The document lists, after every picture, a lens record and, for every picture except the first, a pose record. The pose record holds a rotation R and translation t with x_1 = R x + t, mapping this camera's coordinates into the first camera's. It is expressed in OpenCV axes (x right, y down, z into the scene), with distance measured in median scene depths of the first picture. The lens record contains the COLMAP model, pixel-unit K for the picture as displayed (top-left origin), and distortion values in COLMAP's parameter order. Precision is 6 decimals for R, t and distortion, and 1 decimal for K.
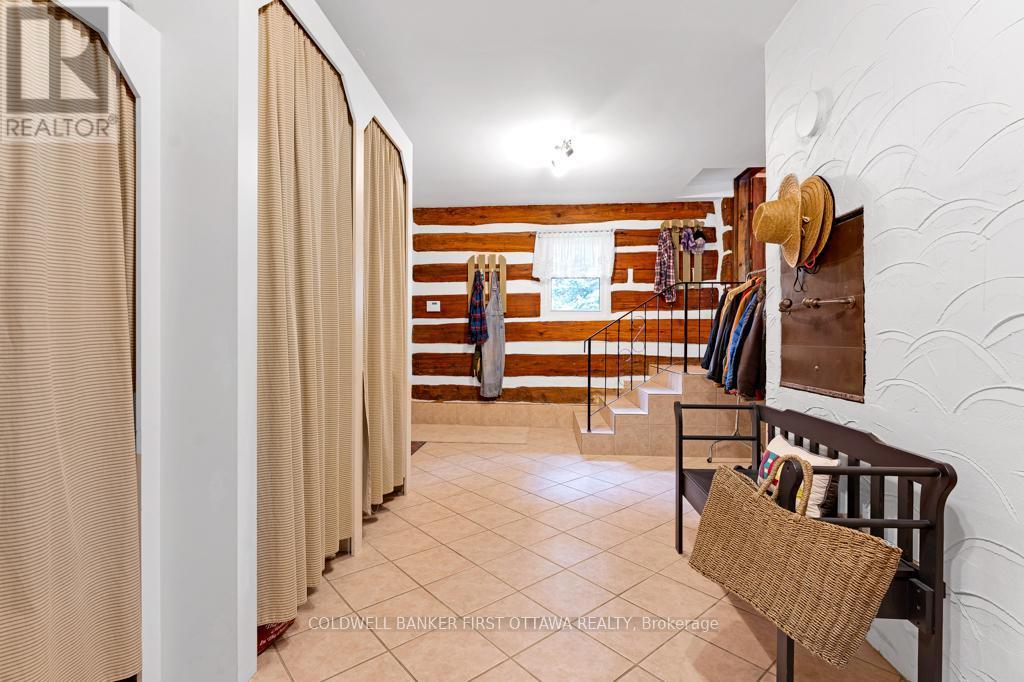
lens RADIAL K [[472.7, 0, 512.0], [0, 472.7, 341.0], [0, 0, 1]] dist [-0.000518, -0.000209]
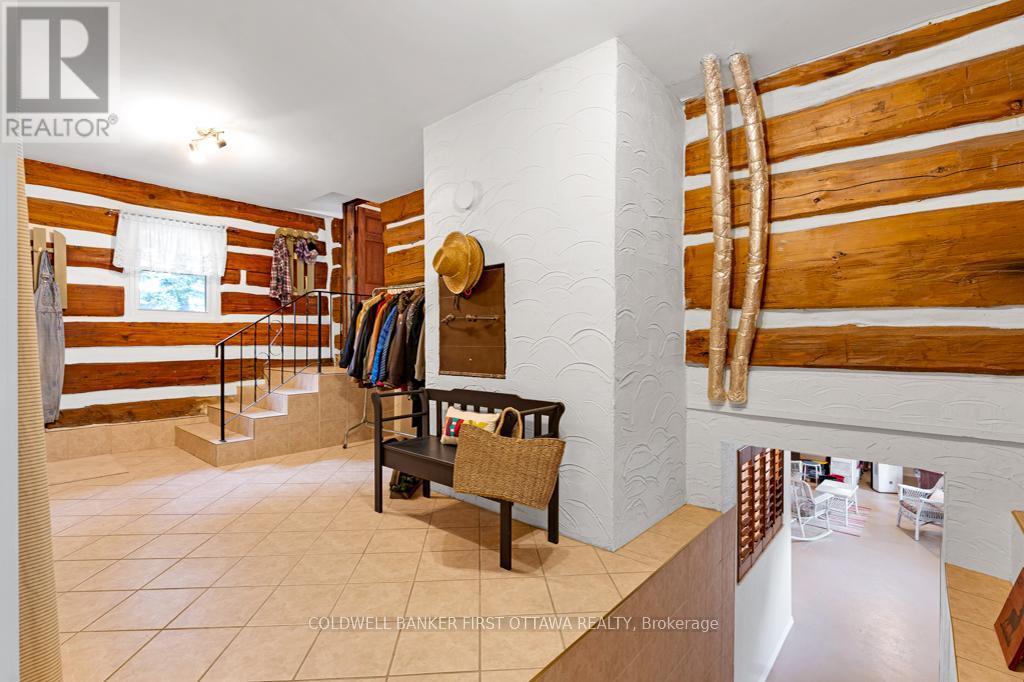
lens RADIAL K [[461.9, 0, 511.8], [0, 461.9, 345.1], [0, 0, 1]] dist [-0.000915, 0.000108]
pose [[0.604465, -0.010714, 0.796560, -0.176440], [0.009960, 0.999933, 0.005891, 0.000247], [-0.796570, 0.004373, 0.604531, -0.008368]]
